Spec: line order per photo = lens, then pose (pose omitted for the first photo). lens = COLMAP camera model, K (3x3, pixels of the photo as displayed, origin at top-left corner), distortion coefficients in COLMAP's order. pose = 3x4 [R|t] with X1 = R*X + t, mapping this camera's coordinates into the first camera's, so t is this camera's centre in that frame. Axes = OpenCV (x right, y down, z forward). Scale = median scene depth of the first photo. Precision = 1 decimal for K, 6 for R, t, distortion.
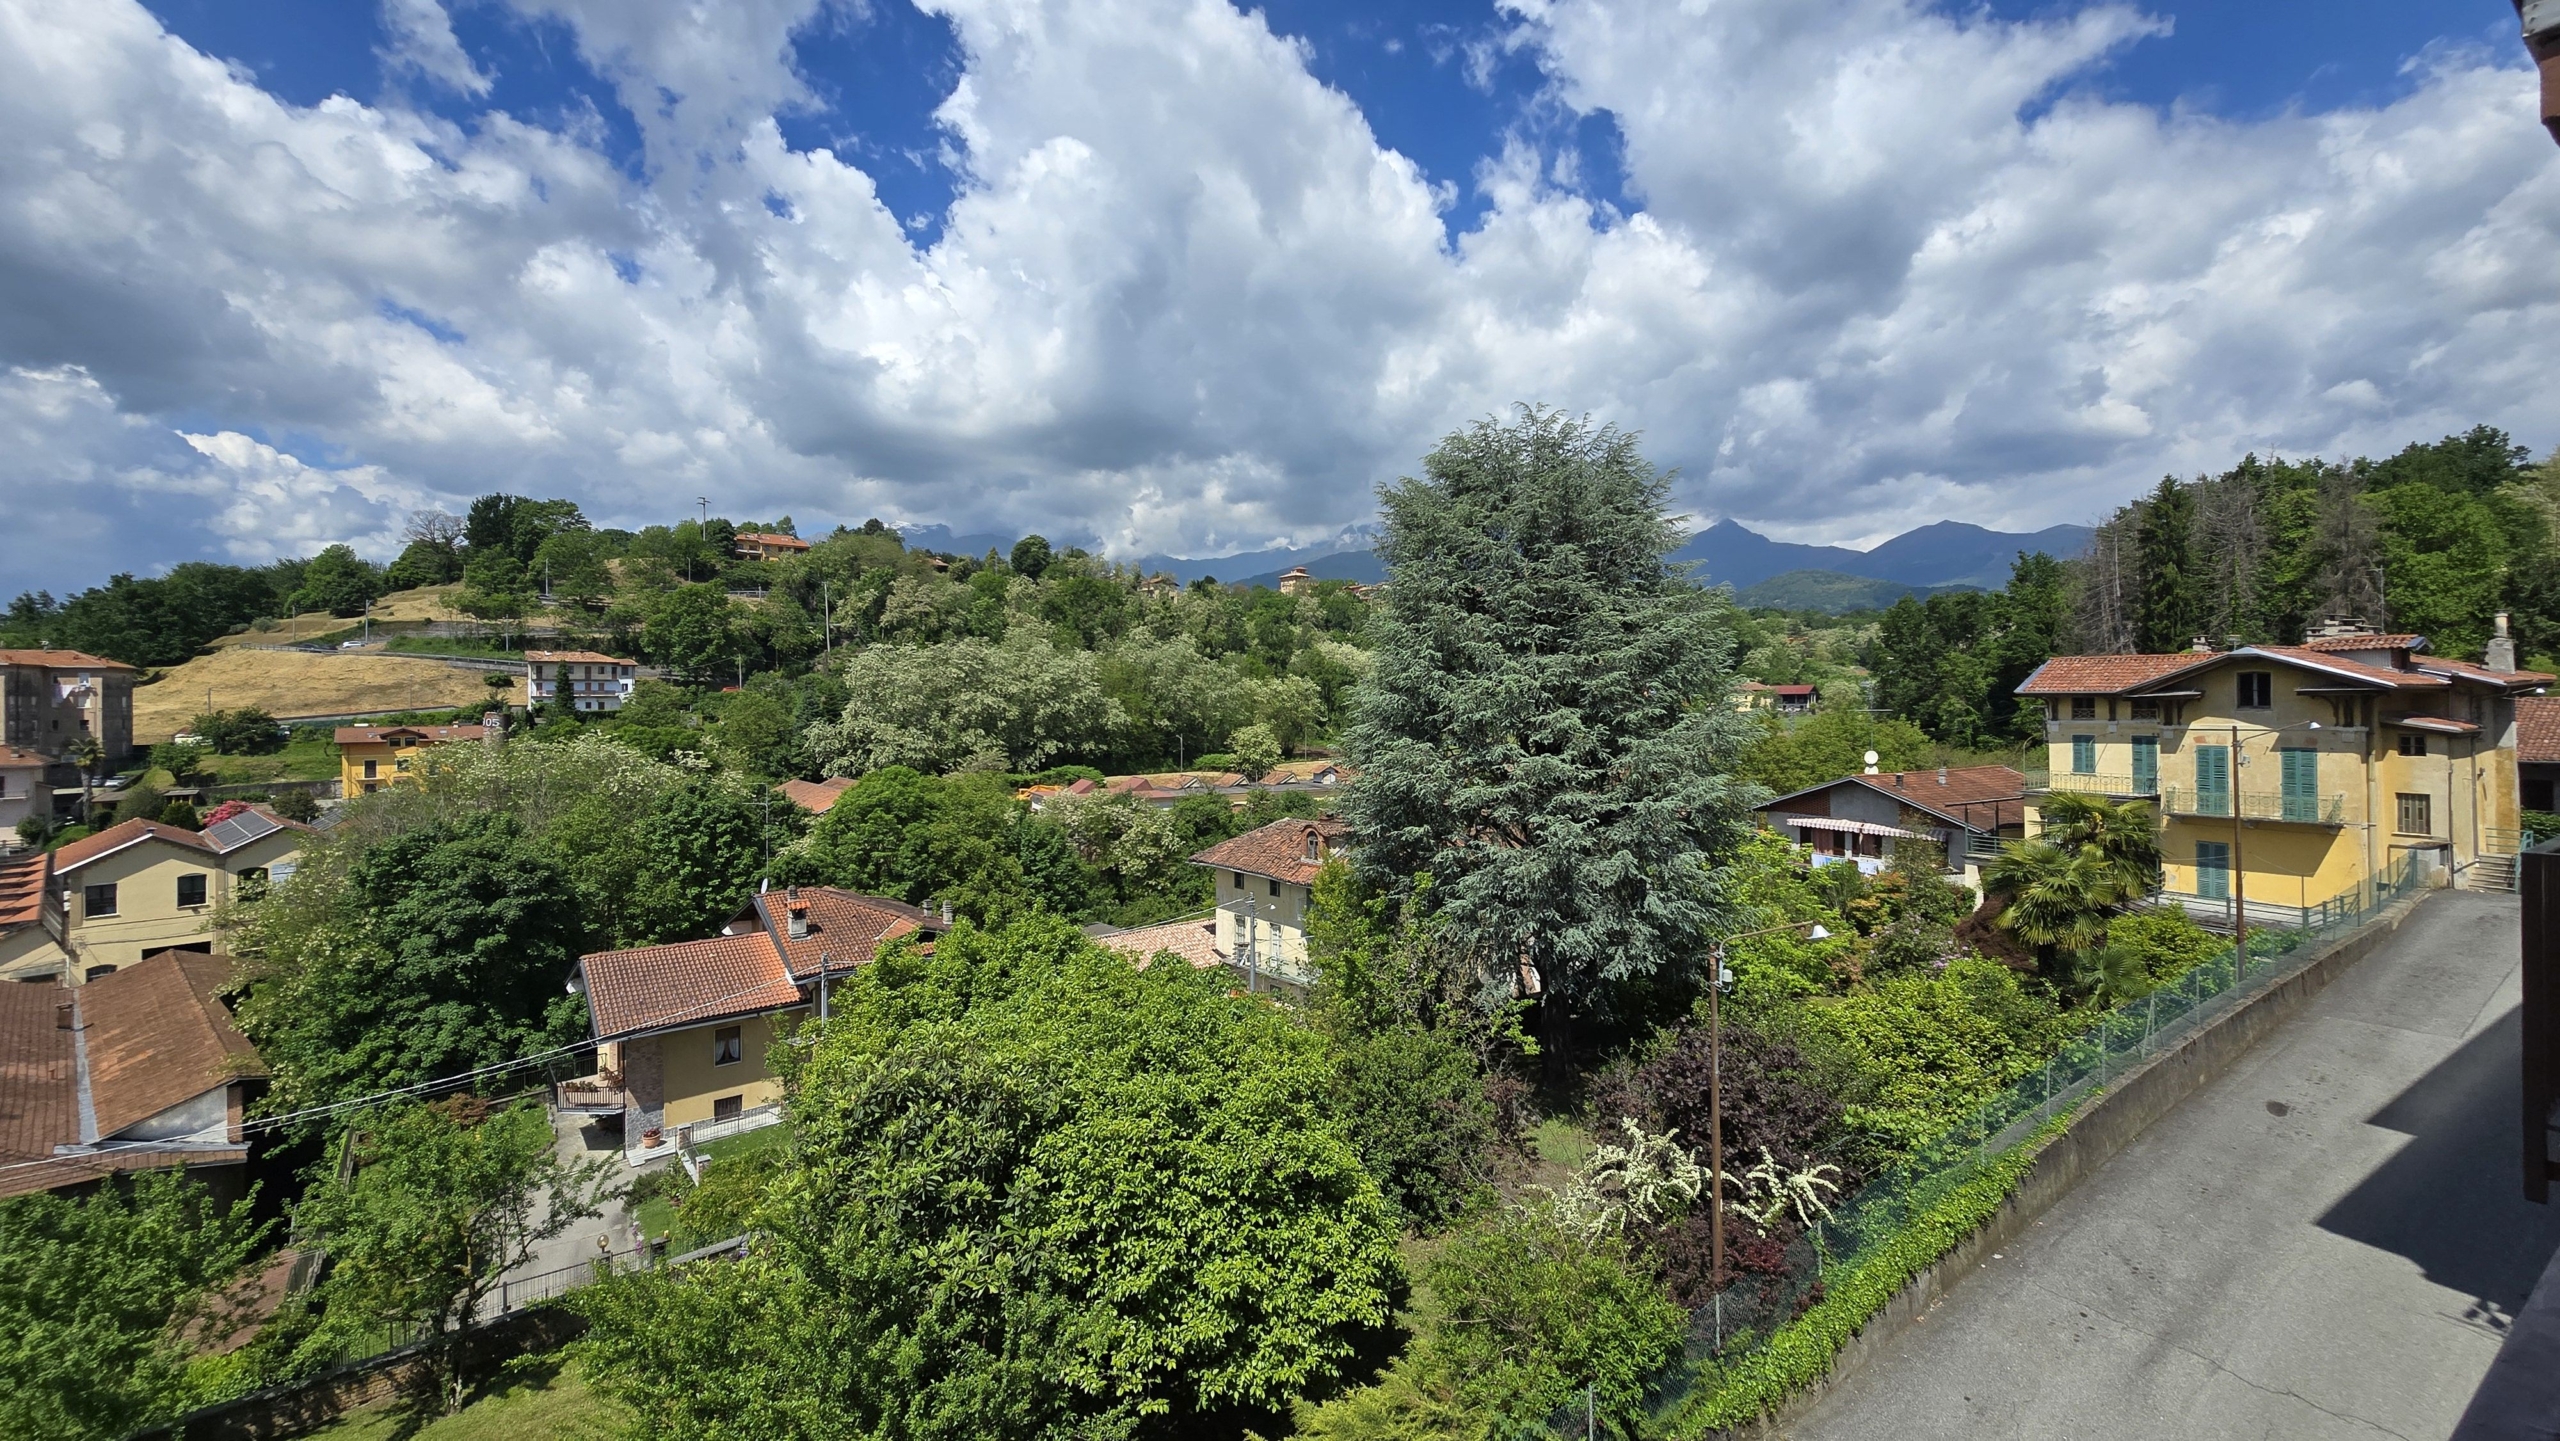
lens RADIAL K [[1044.8, 0, 1288.3], [0, 1044.8, 696.9], [0, 0, 1]] dist [-0.002667, 0.001562]
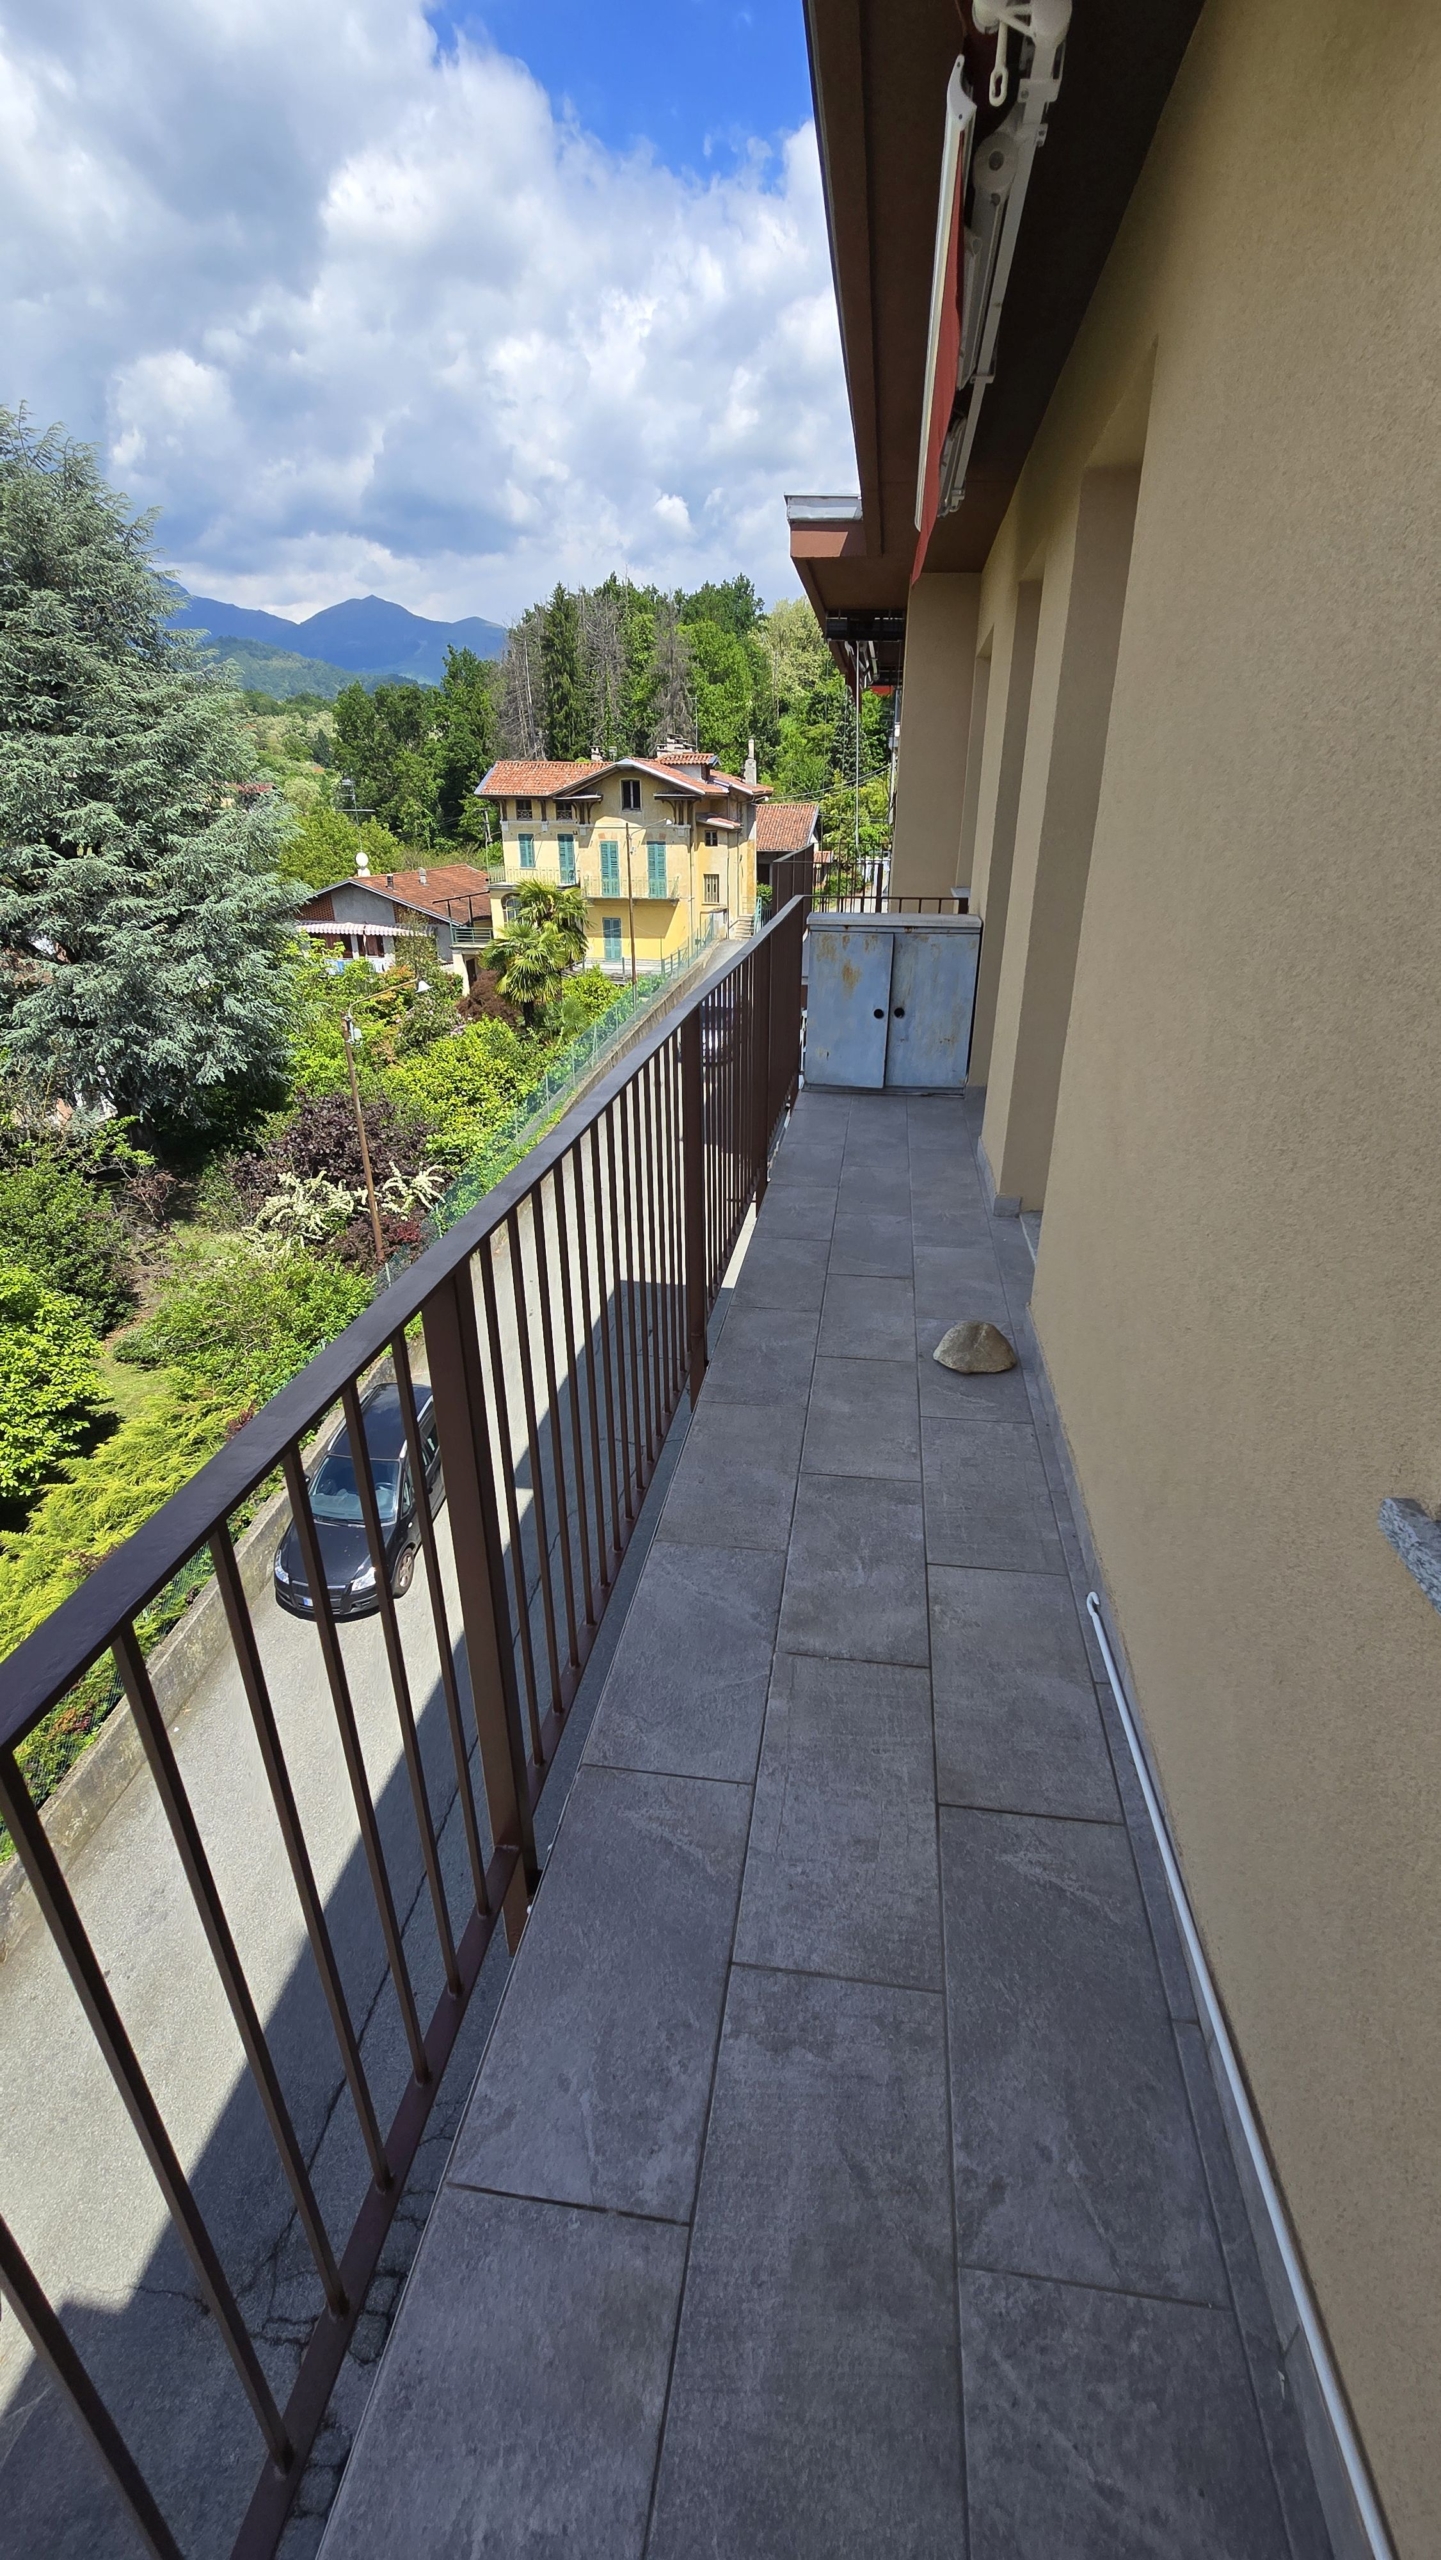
lens RADIAL K [[1044.8, 0, 741.9], [0, 1044.8, 1293.8], [0, 0, 1]] dist [-0.002667, 0.001562]
pose [[0.655424, -0.309996, 0.688710, -0.105765], [-0.016570, 0.905762, 0.423462, 0.003620], [-0.755079, -0.288959, 0.588522, -0.082226]]
